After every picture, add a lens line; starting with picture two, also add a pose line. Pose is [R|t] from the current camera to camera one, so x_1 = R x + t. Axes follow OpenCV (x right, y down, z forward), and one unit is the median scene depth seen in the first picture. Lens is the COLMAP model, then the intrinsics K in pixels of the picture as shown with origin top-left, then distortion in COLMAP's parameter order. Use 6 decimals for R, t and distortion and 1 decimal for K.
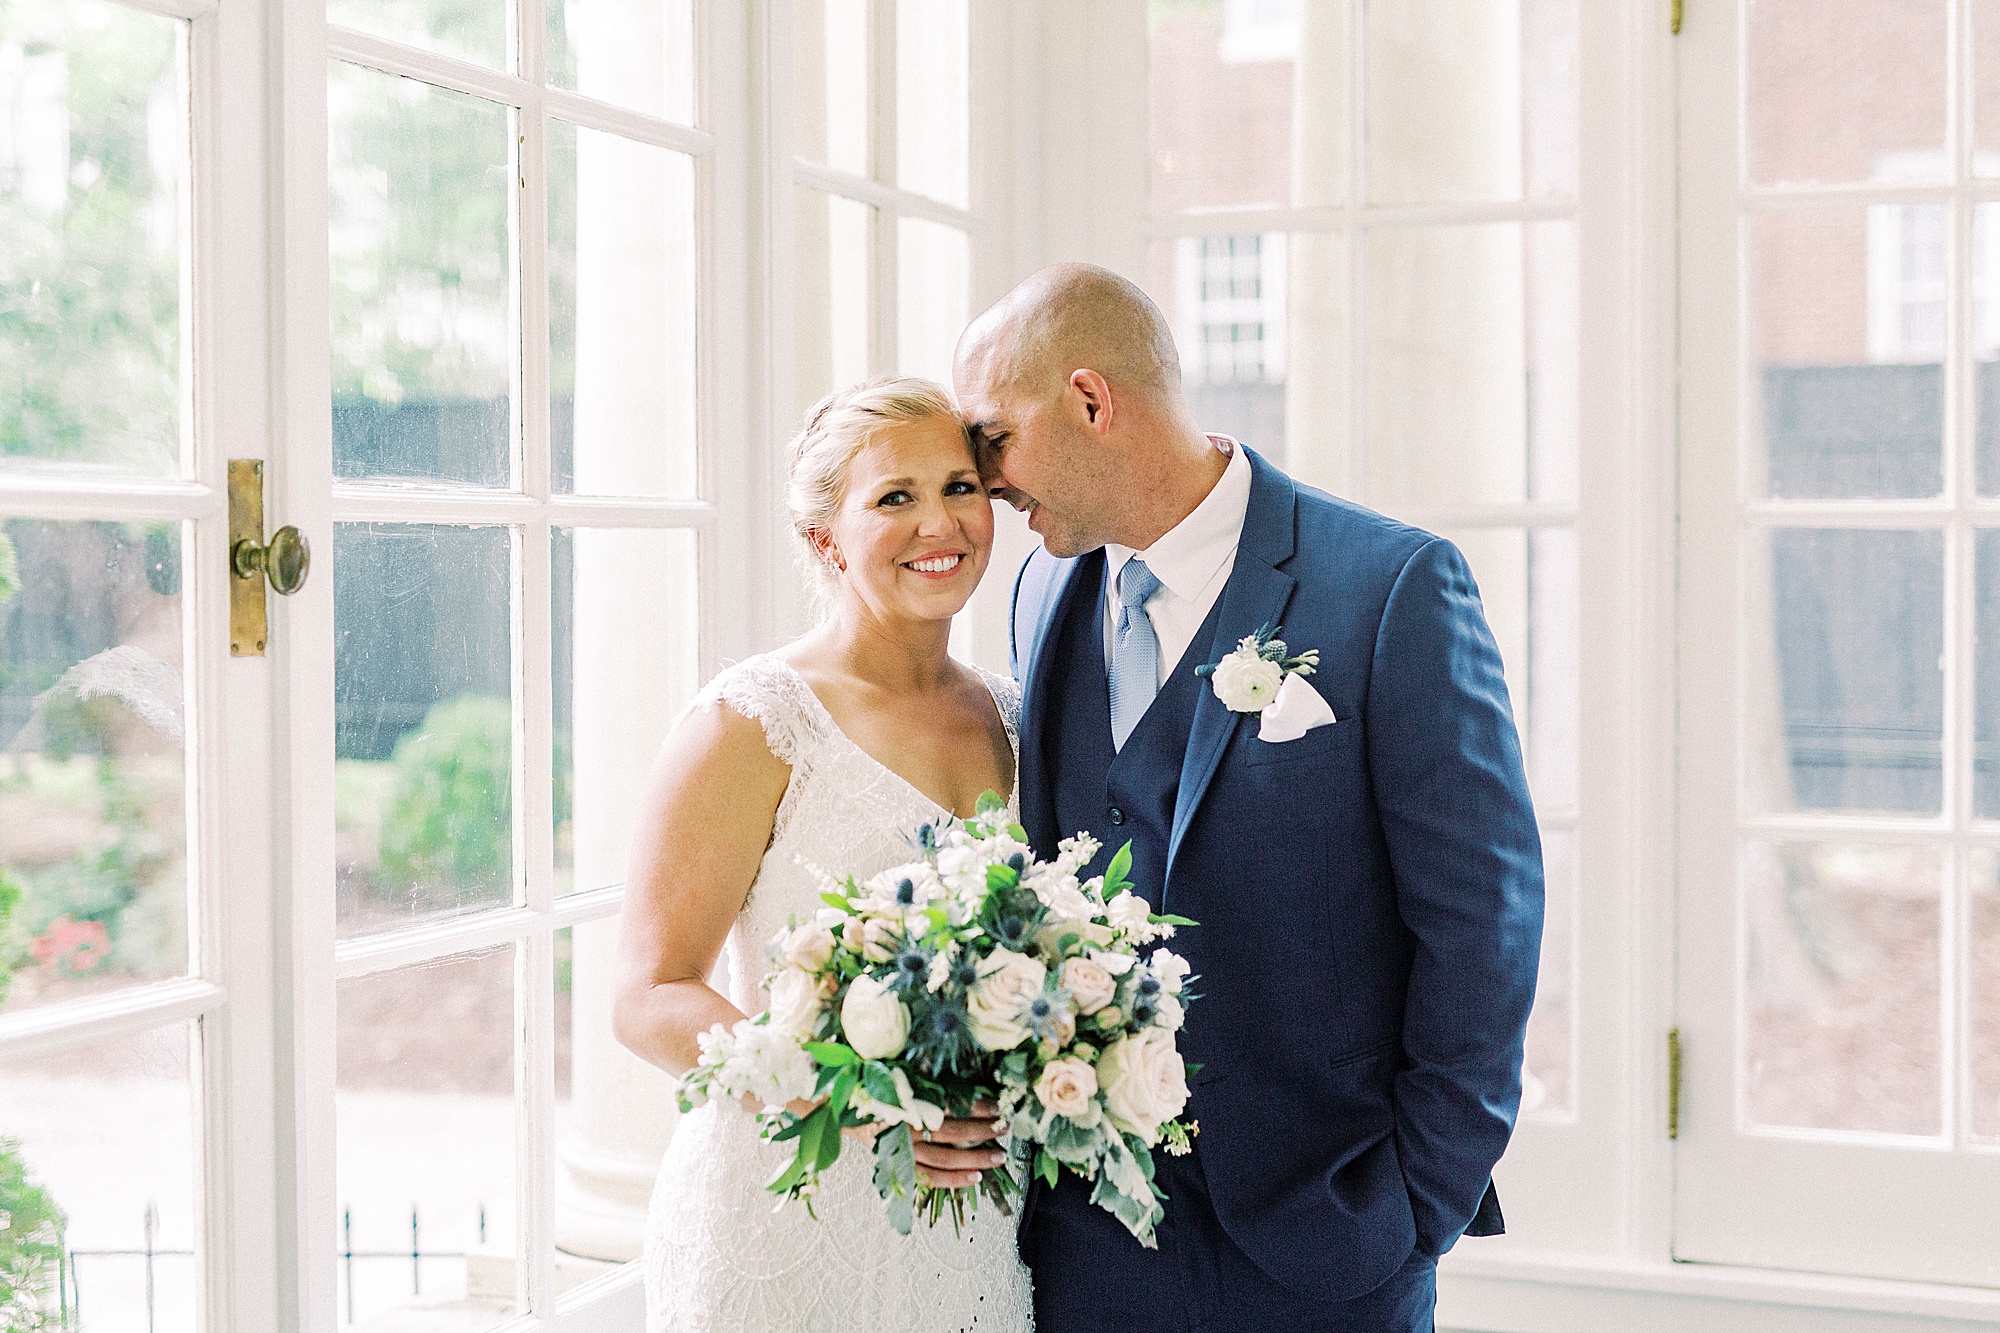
lens RADIAL K [[2848.1, 0, 1003.6], [0, 2848.1, 629.9], [0, 0, 1]] dist [-0.004676, -0.026655]
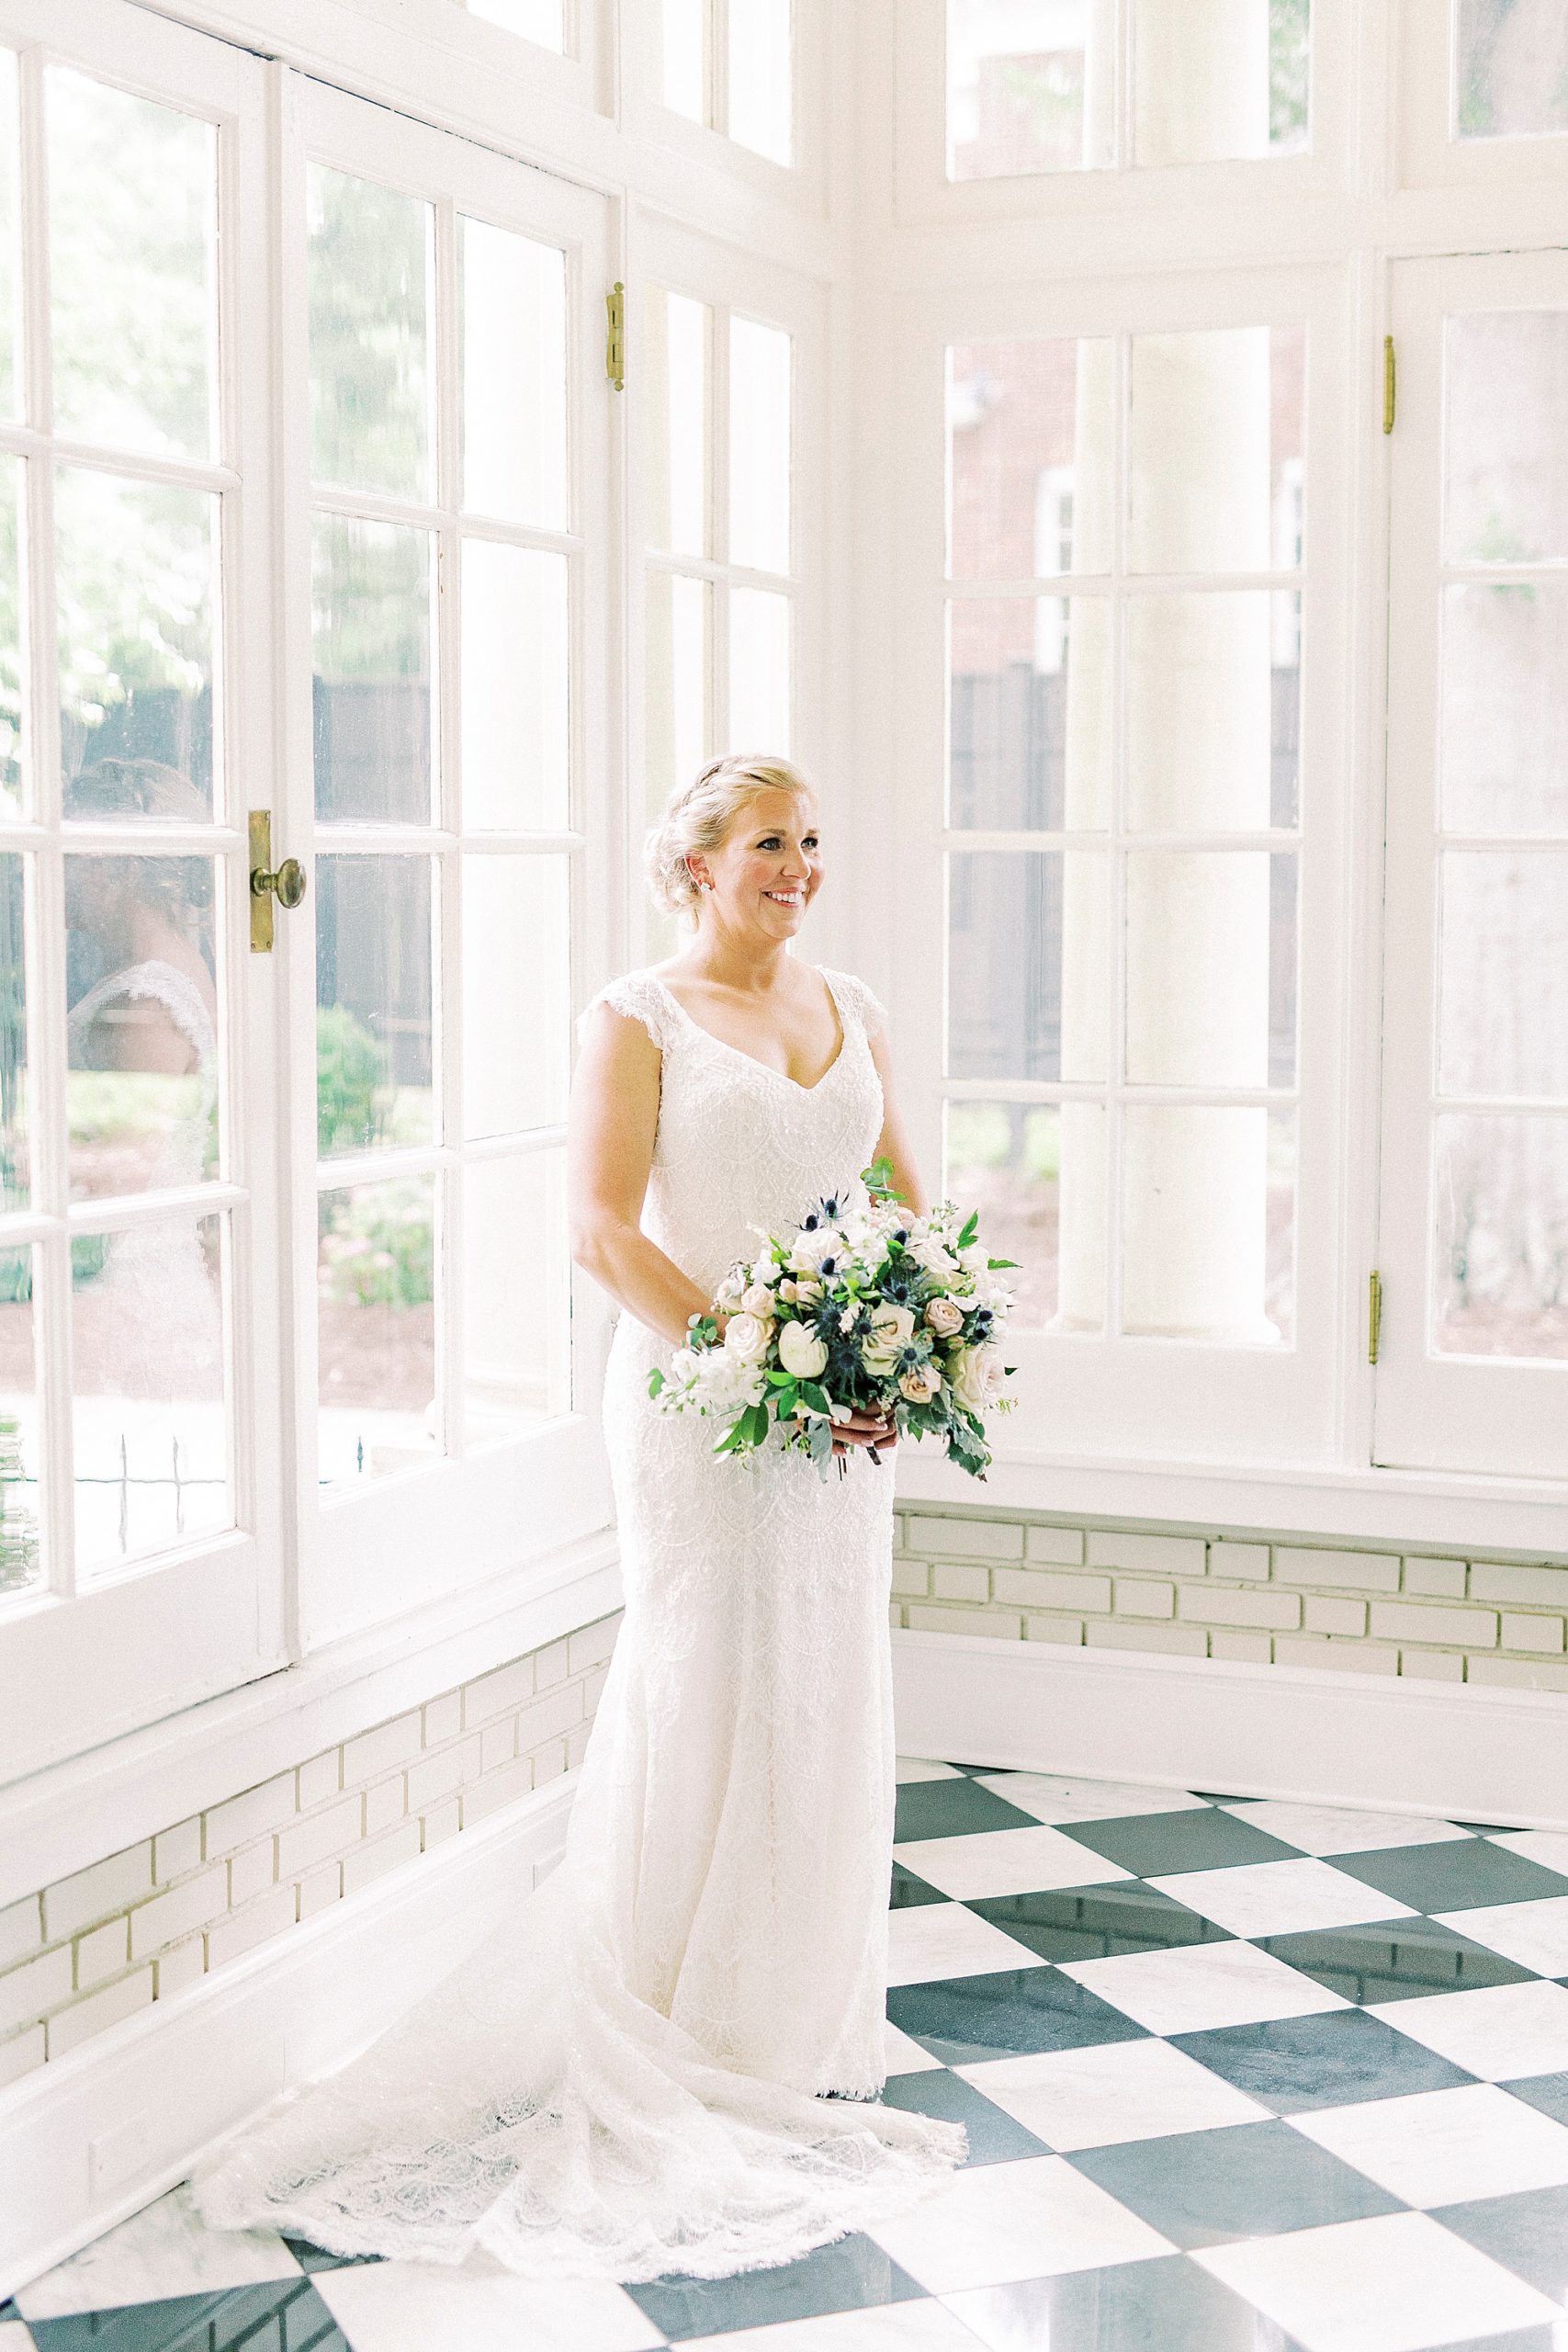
lens RADIAL K [[3349.1, 0, 784.0], [0, 3349.1, 1176.0], [0, 0, 1]] dist [-0.004676, -0.026655]
pose [[0.999768, 0.006438, -0.020544, 0.022288], [-0.004930, 0.997346, 0.072645, -0.001743], [0.020957, -0.072527, 0.997146, -0.572902]]
